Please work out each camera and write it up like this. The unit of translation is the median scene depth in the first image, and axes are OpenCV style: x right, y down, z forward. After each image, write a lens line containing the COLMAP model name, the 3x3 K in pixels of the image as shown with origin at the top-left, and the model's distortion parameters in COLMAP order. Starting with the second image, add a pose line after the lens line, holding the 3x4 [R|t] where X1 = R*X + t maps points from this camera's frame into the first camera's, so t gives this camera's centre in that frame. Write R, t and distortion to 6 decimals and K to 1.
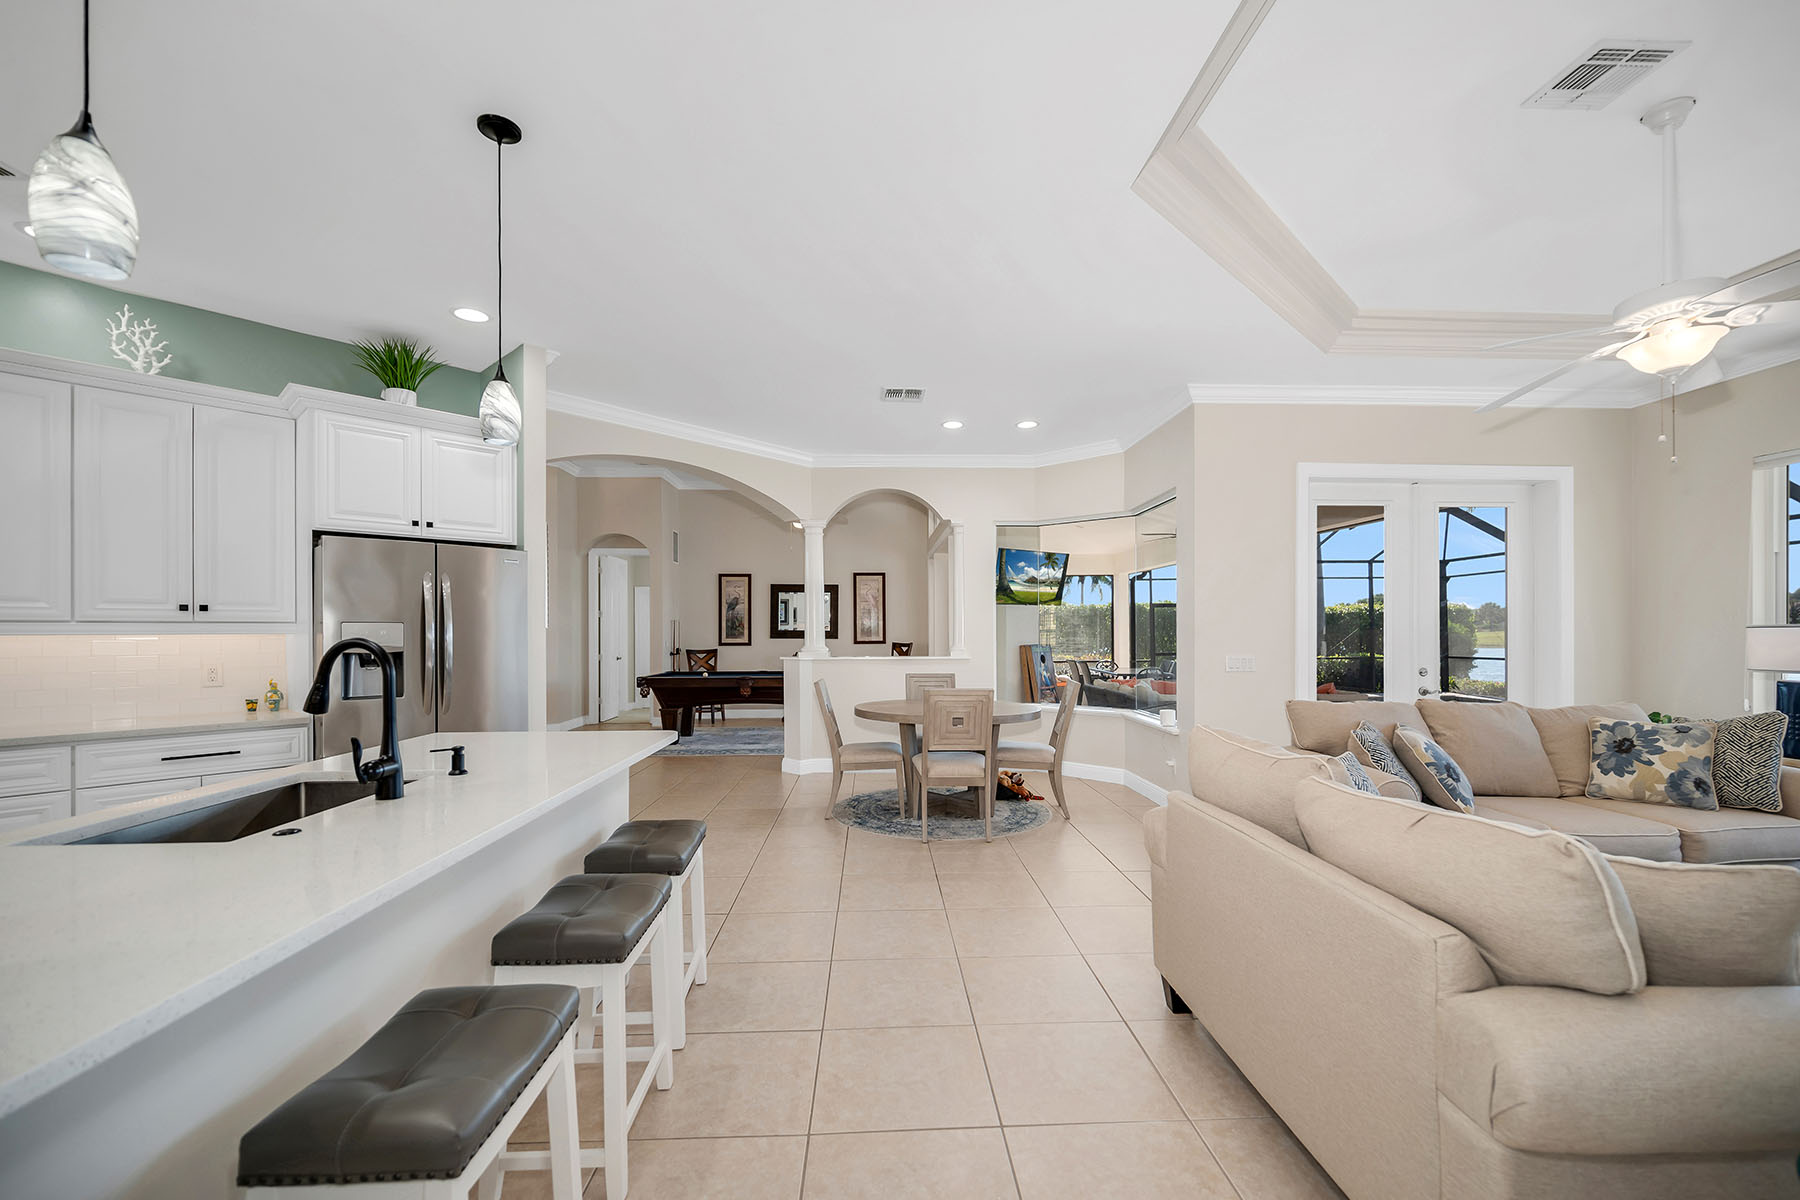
lens RADIAL K [[729.3, 0, 904.9], [0, 729.3, 633.5], [0, 0, 1]] dist [0.001025, 0.000087]
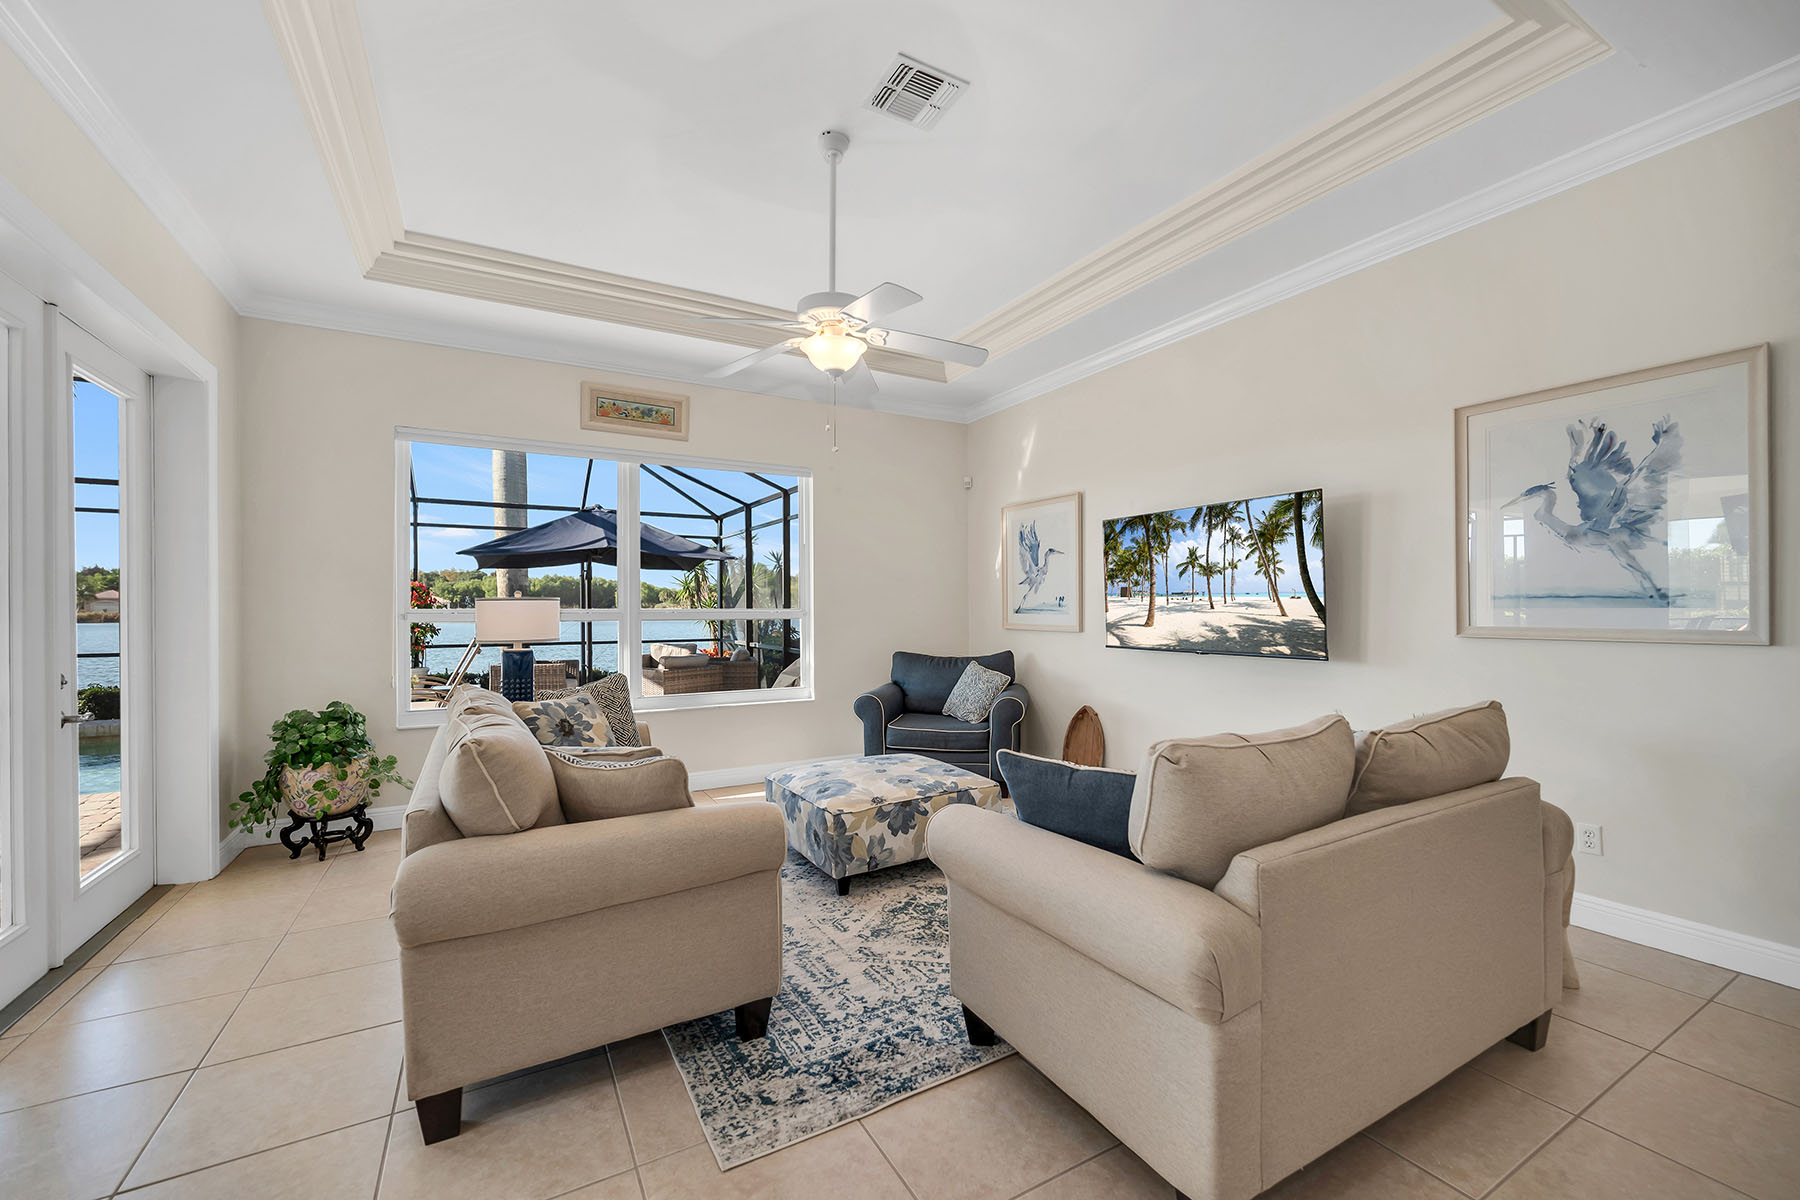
lens RADIAL K [[718.6, 0, 906.1], [0, 718.6, 601.0], [0, 0, 1]] dist [-0.001772, -0.000168]
pose [[-0.450733, 0.013240, 0.892560, -0.008937], [0.010168, 0.999901, -0.009697, 0.008772], [-0.892601, 0.004705, -0.450824, 0.987423]]
